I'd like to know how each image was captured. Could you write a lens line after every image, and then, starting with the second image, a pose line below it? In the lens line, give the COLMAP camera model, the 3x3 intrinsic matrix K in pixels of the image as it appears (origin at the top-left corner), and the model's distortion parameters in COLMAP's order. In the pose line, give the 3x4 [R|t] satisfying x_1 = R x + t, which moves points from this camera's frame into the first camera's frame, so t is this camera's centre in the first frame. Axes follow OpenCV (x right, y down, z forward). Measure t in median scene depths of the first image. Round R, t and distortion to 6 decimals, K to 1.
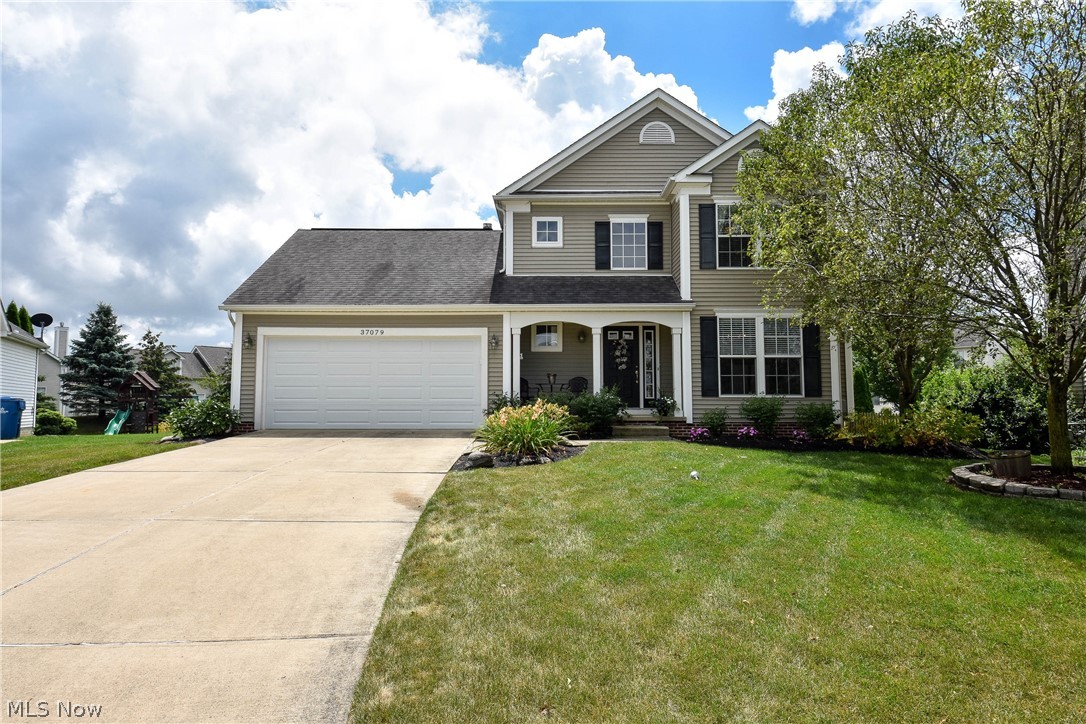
lens RADIAL K [[626.2, 0, 543.0], [0, 626.2, 362.0], [0, 0, 1]] dist [0.017866, -0.026754]
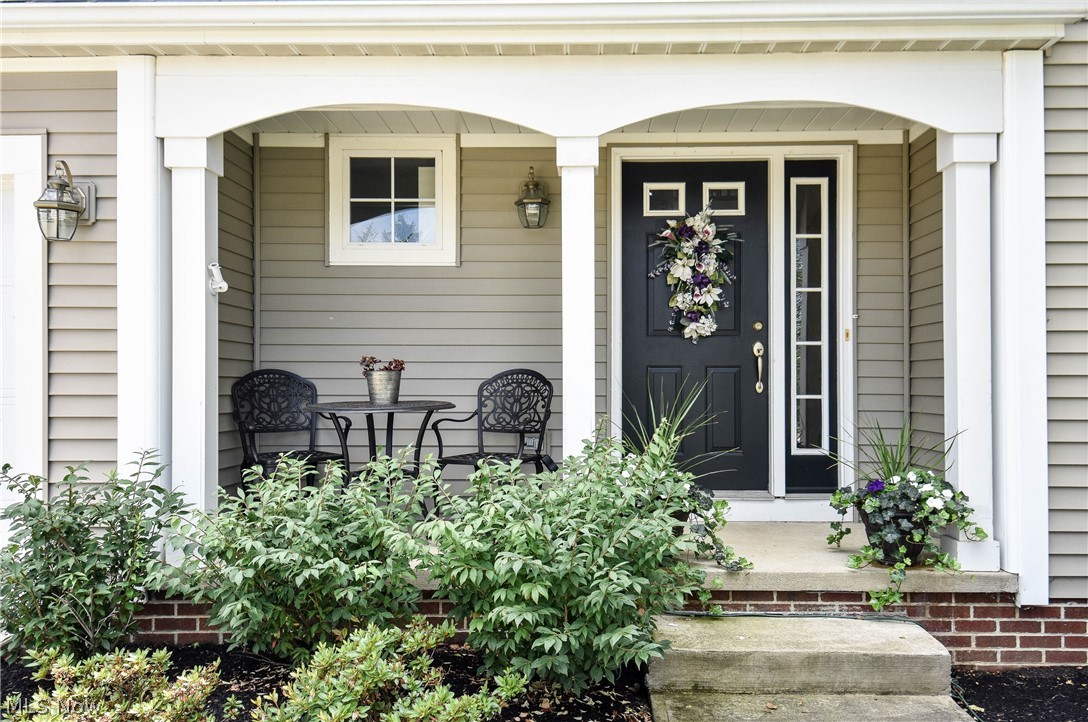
lens RADIAL K [[943.0, 0, 546.6], [0, 943.0, 379.2], [0, 0, 1]] dist [-0.000213, 0.000446]
pose [[0.999705, 0.000155, -0.024290, 0.081563], [0.001311, 0.998177, 0.060337, 0.006282], [0.024255, -0.060351, 0.997882, 0.678667]]
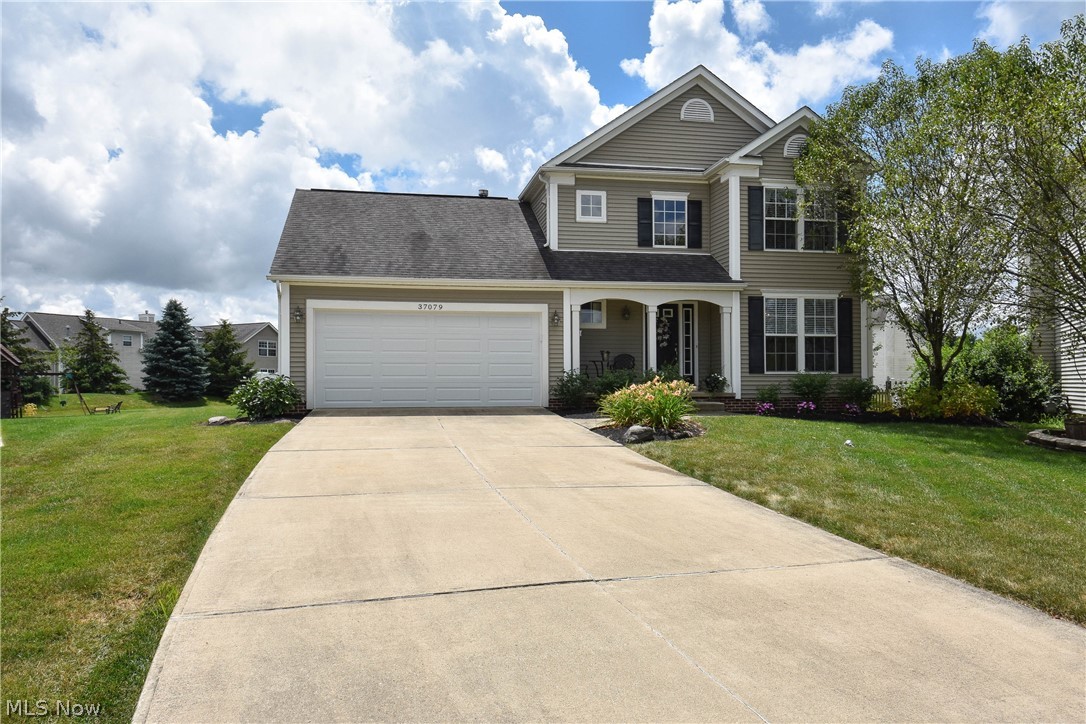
lens RADIAL K [[678.5, 0, 544.3], [0, 678.5, 375.6], [0, 0, 1]] dist [0.016065, -0.001214]
pose [[0.984942, -0.002344, 0.172869, -0.274141], [-0.007890, 0.998257, 0.058492, -0.004659], [-0.172705, -0.058975, 0.983206, -0.055699]]
